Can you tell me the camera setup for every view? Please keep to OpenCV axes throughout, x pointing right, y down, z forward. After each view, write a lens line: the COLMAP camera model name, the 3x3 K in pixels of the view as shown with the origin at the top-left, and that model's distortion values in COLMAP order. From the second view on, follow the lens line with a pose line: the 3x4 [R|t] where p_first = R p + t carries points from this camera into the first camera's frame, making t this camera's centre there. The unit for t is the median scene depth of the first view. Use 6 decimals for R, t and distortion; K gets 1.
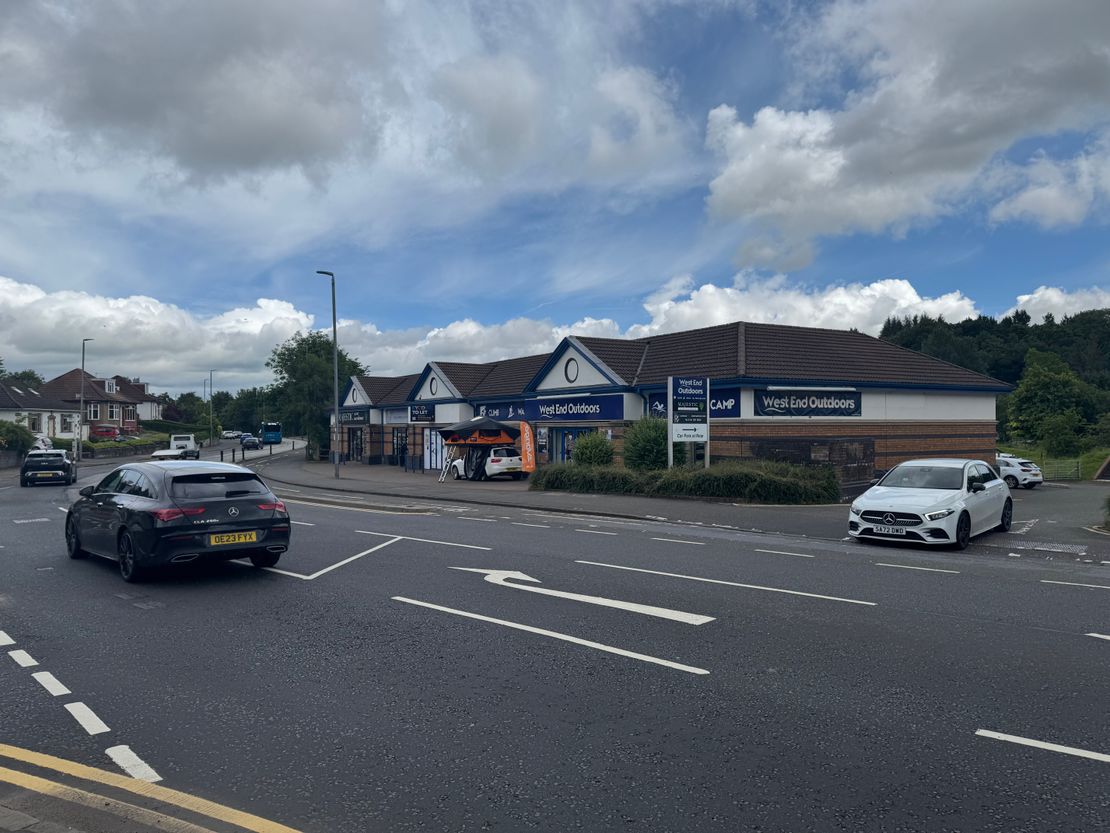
lens RADIAL K [[763.7, 0, 555.0], [0, 763.7, 416.5], [0, 0, 1]] dist [-0.004246, -0.001619]
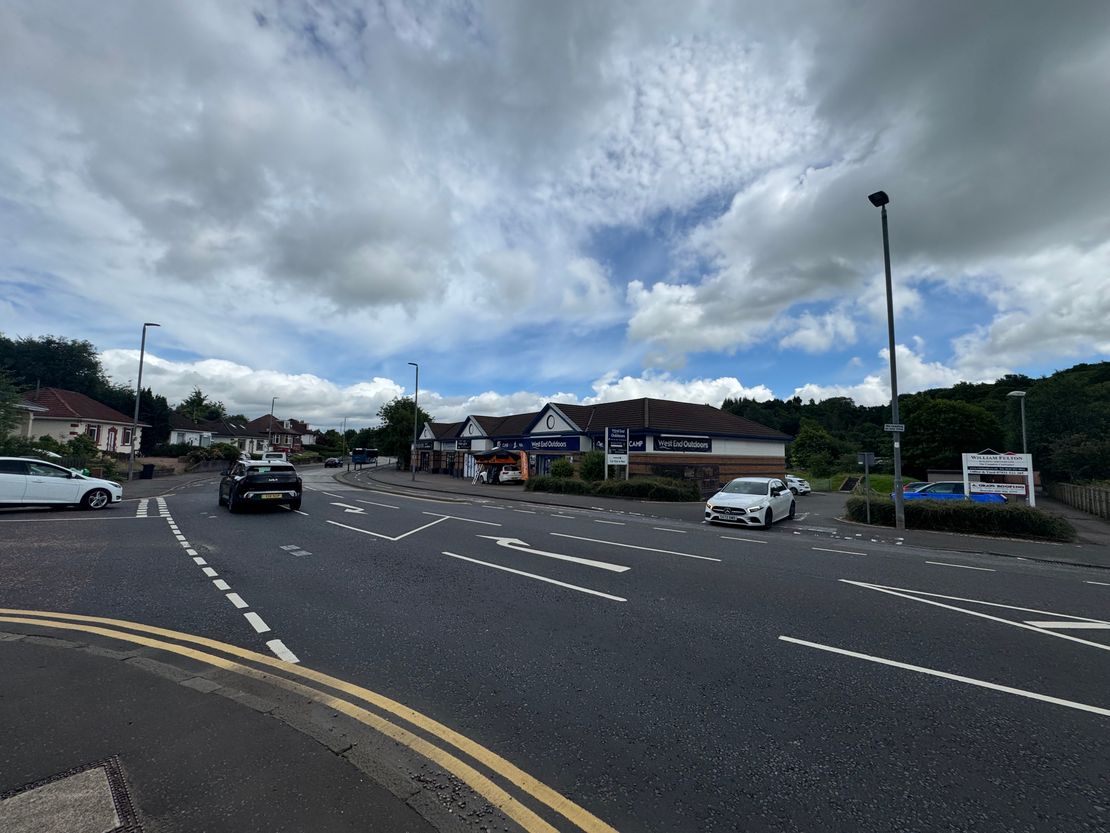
lens RADIAL K [[448.9, 0, 529.5], [0, 448.9, 413.7], [0, 0, 1]] dist [0.001391, 0.000148]
pose [[0.999392, 0.022667, -0.026482, 0.000613], [-0.024631, 0.996776, -0.076365, 0.000024], [0.024666, 0.076971, 0.996728, -0.029414]]
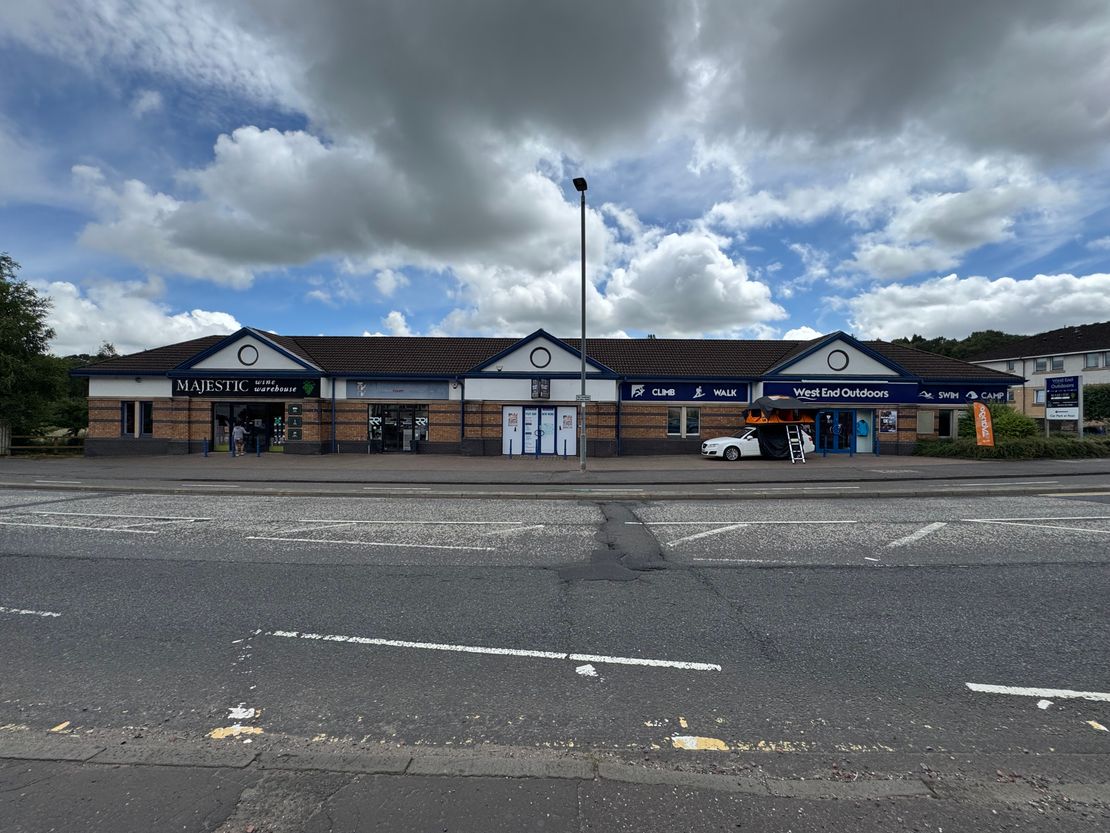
lens RADIAL K [[482.4, 0, 555.0], [0, 482.4, 416.5], [0, 0, 1]] dist [0.001015, 0.001088]
pose [[0.546511, 0.013208, 0.837348, -0.998015], [-0.024407, 0.999702, 0.000160, 0.043690], [-0.837096, -0.020525, 0.546671, 1.134945]]
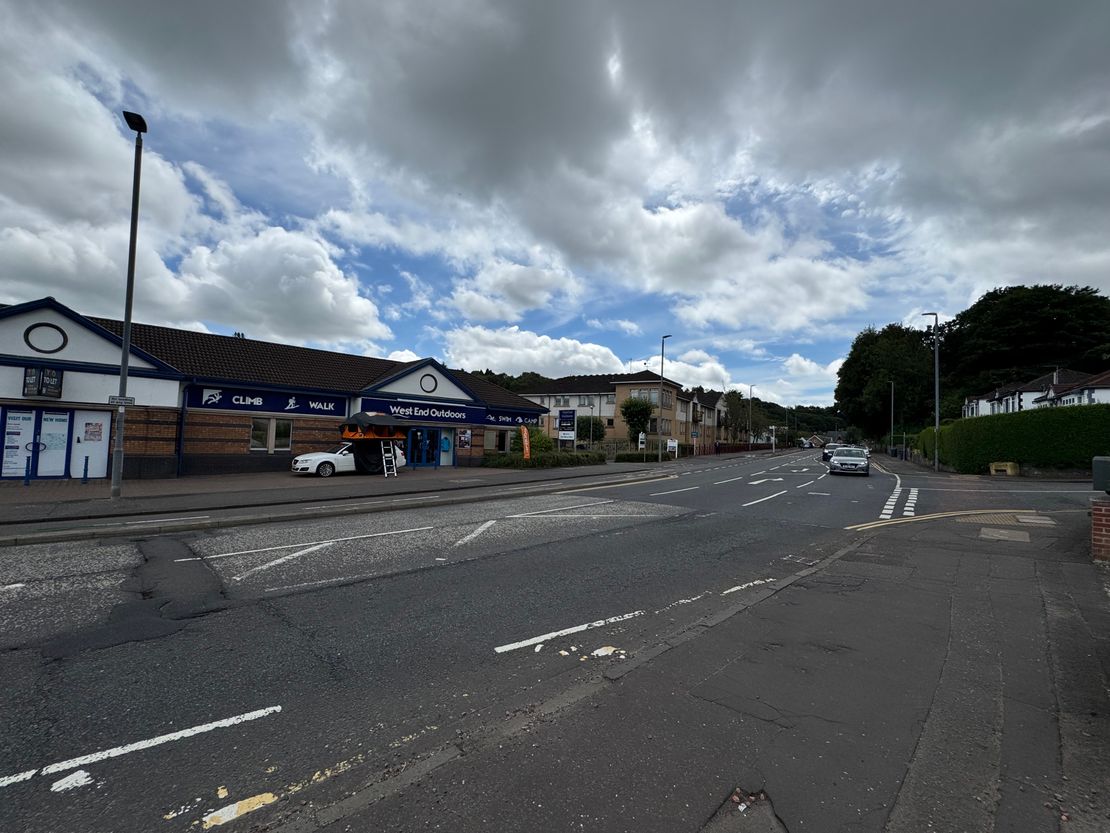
lens RADIAL K [[482.4, 0, 555.0], [0, 482.4, 416.5], [0, 0, 1]] dist [0.001015, 0.001088]
pose [[-0.187308, 0.048802, 0.981088, -0.990779], [-0.045444, 0.997265, -0.058283, 0.041999], [-0.981250, -0.055501, -0.184578, 1.110951]]
